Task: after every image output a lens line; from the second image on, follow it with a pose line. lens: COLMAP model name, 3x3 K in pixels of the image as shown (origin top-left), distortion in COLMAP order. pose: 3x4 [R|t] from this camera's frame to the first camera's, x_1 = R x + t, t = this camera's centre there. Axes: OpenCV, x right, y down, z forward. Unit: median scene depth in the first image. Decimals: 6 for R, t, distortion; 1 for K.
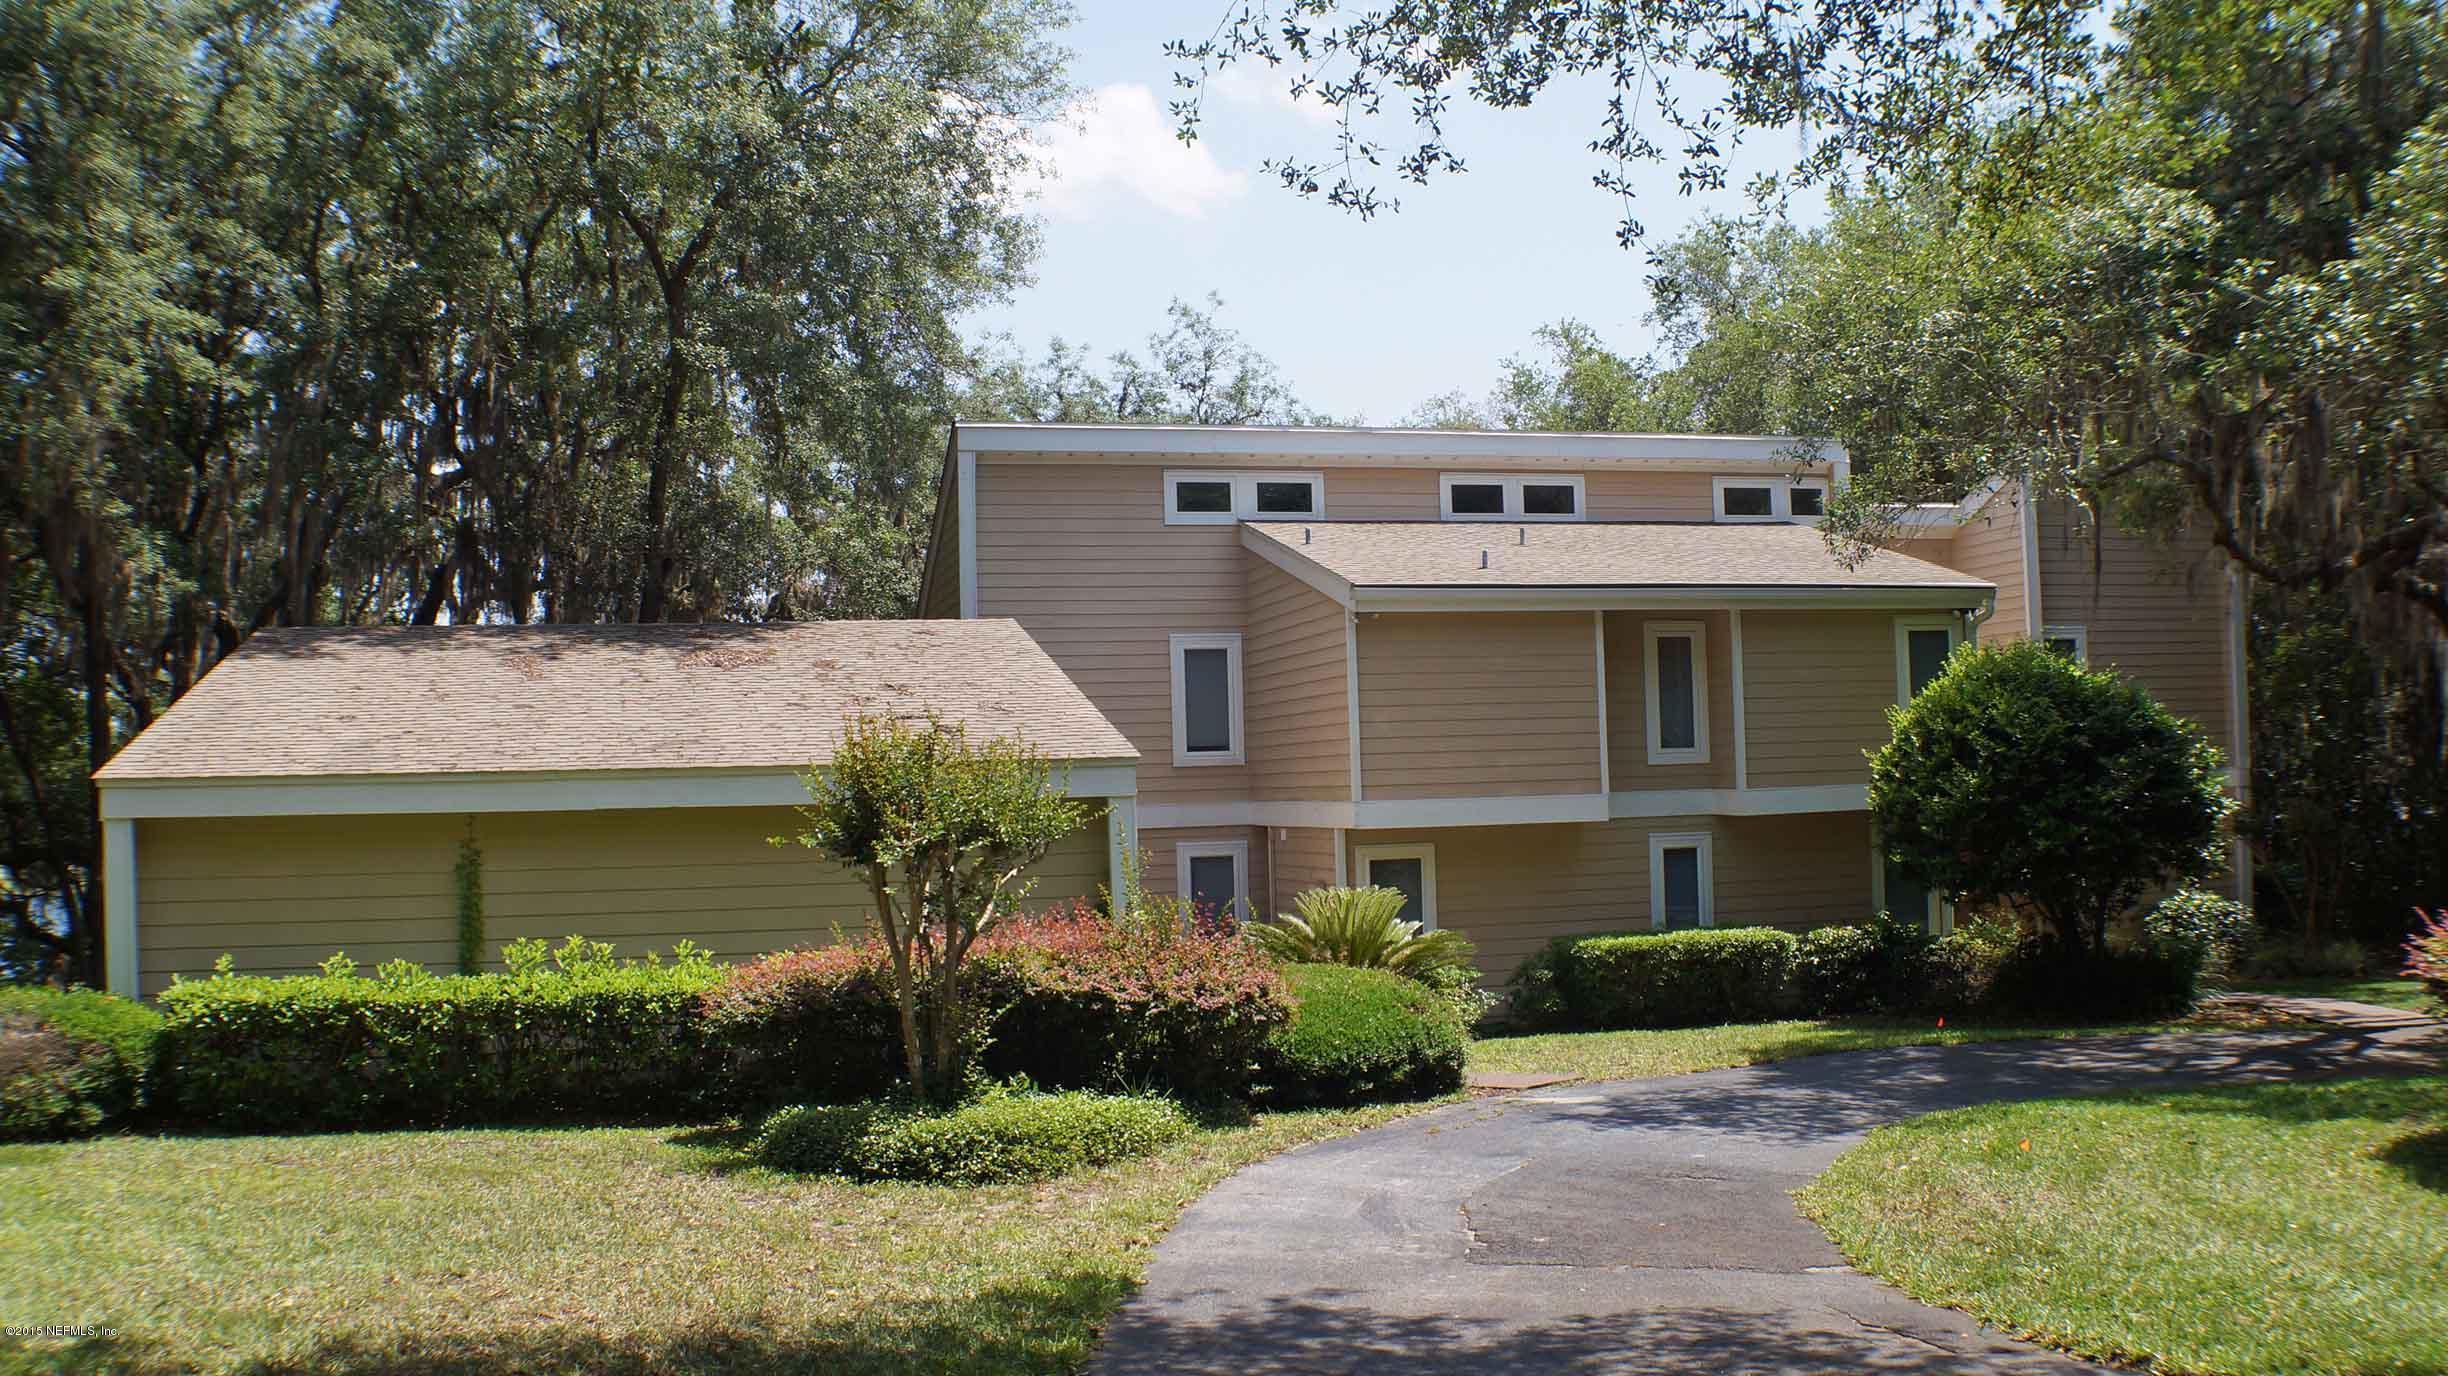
lens RADIAL K [[2487.9, 0, 1224.0], [0, 2487.9, 688.0], [0, 0, 1]] dist [-0.074471, 0.013416]
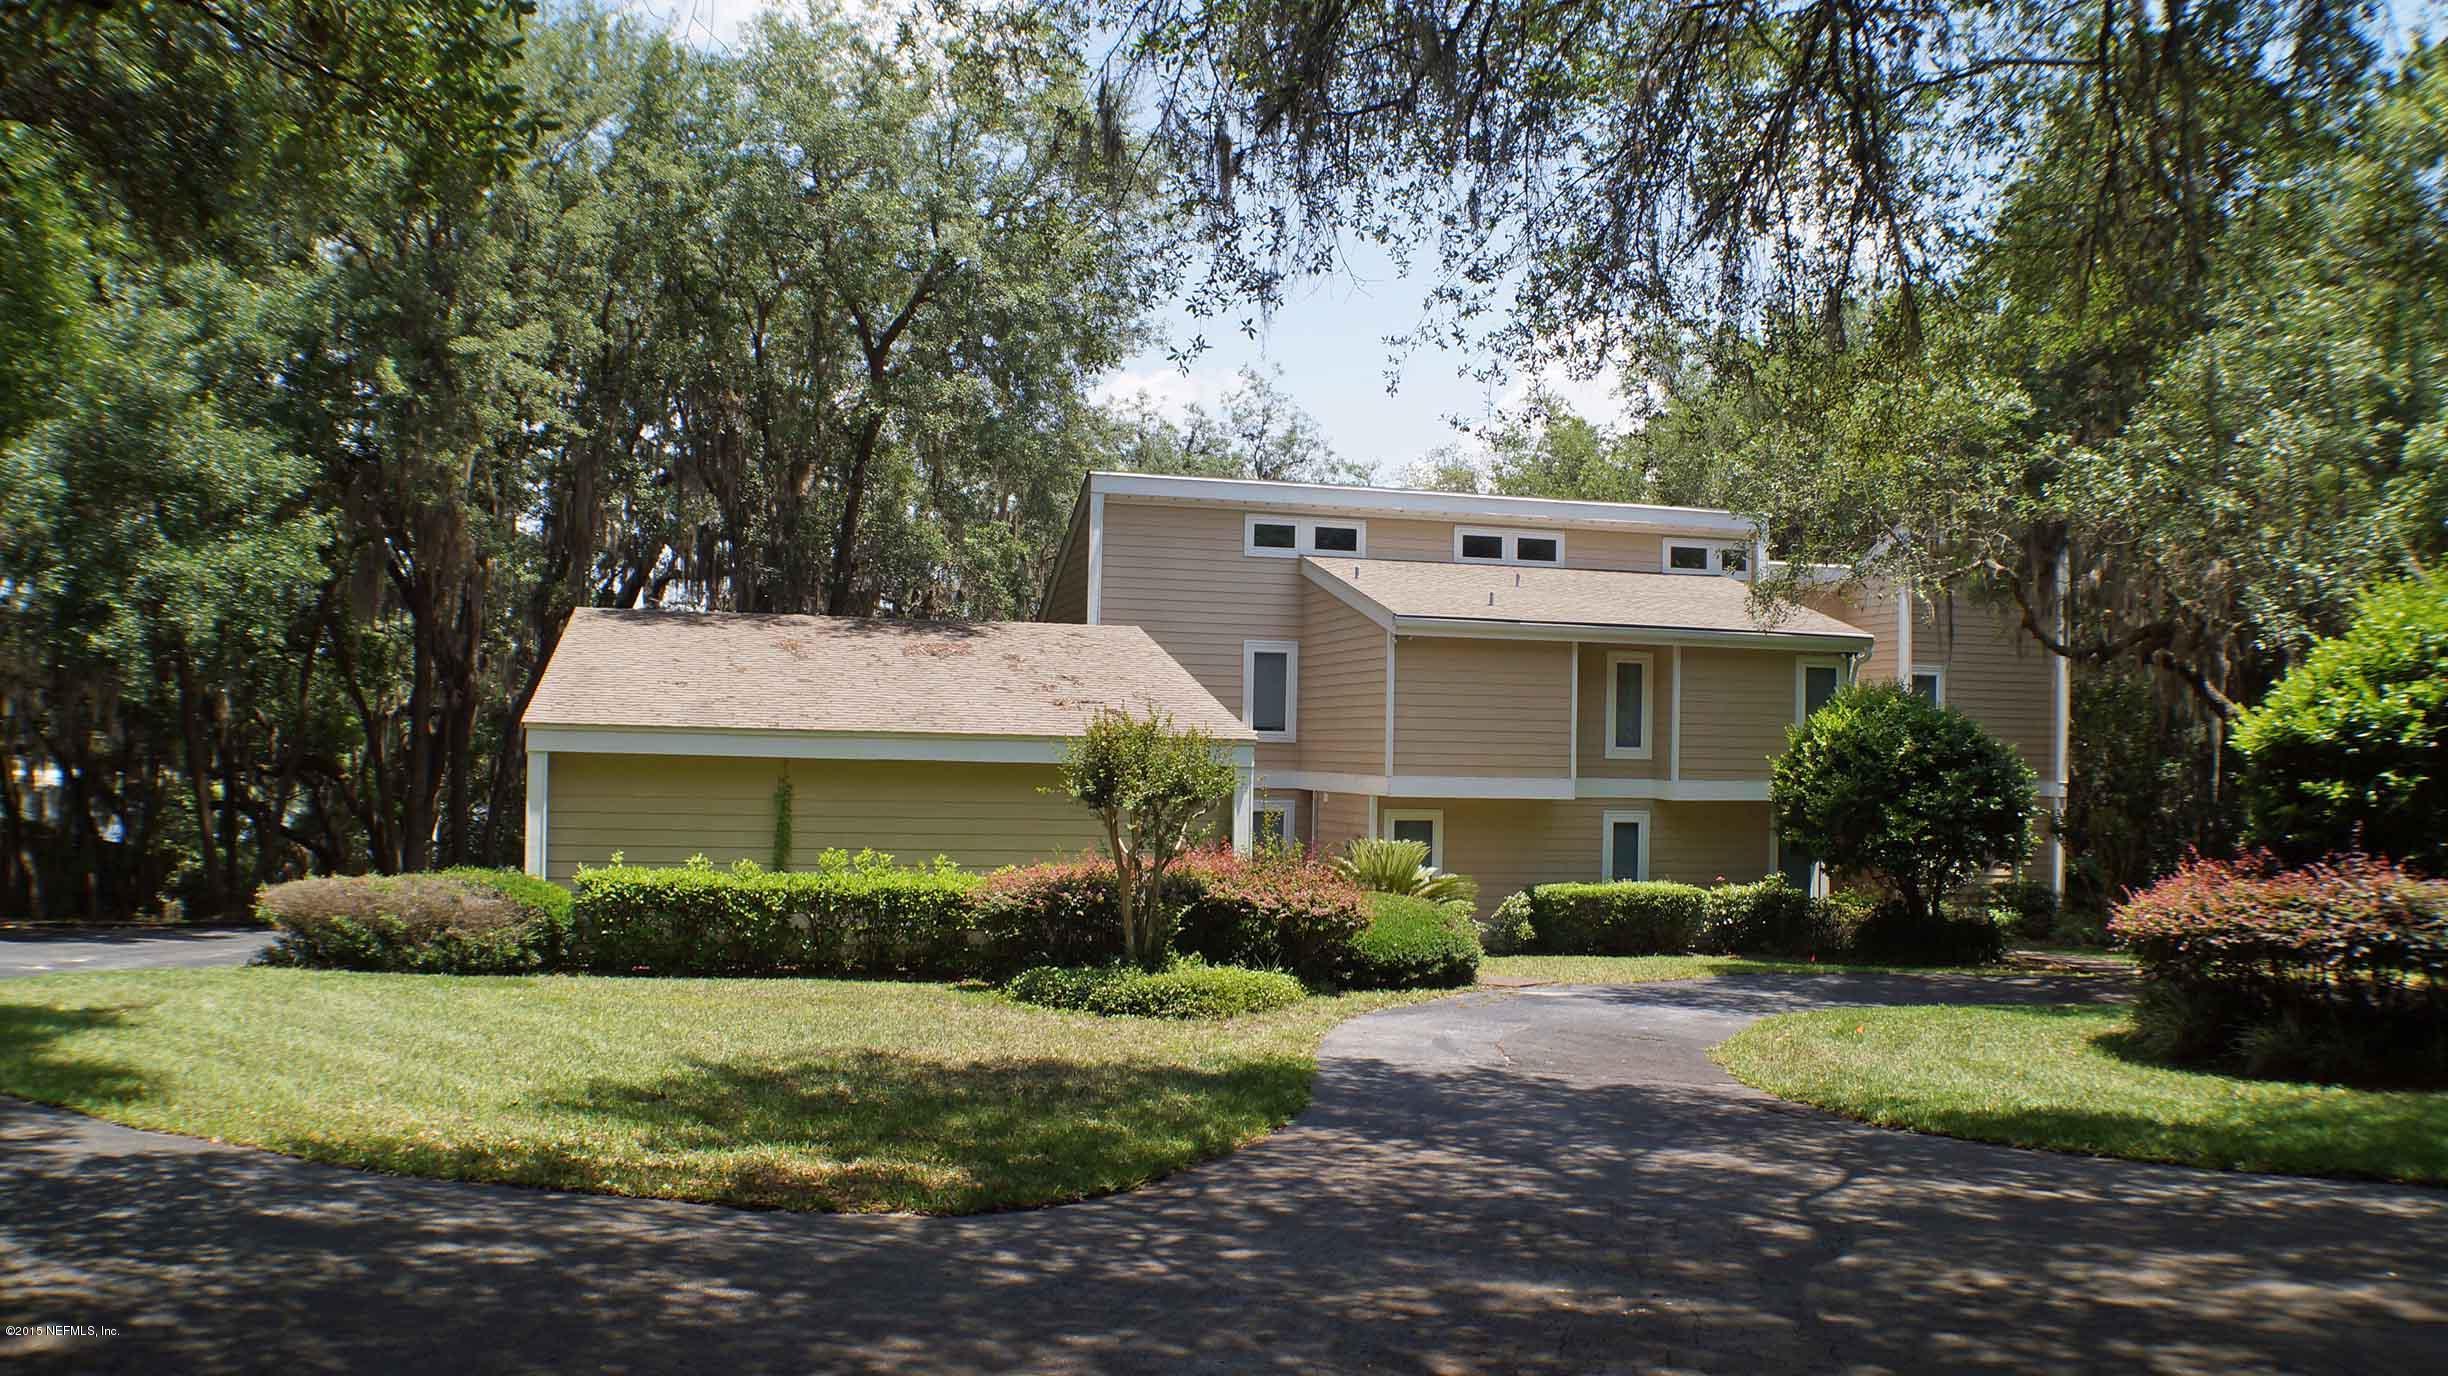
lens RADIAL K [[2641.5, 0, 1224.0], [0, 2641.5, 688.0], [0, 0, 1]] dist [0.000262, 0.004482]
pose [[0.997651, 0.048820, 0.048057, -0.109546], [-0.049789, 0.998576, 0.019164, -0.025393], [-0.047053, -0.021512, 0.998661, -0.428386]]
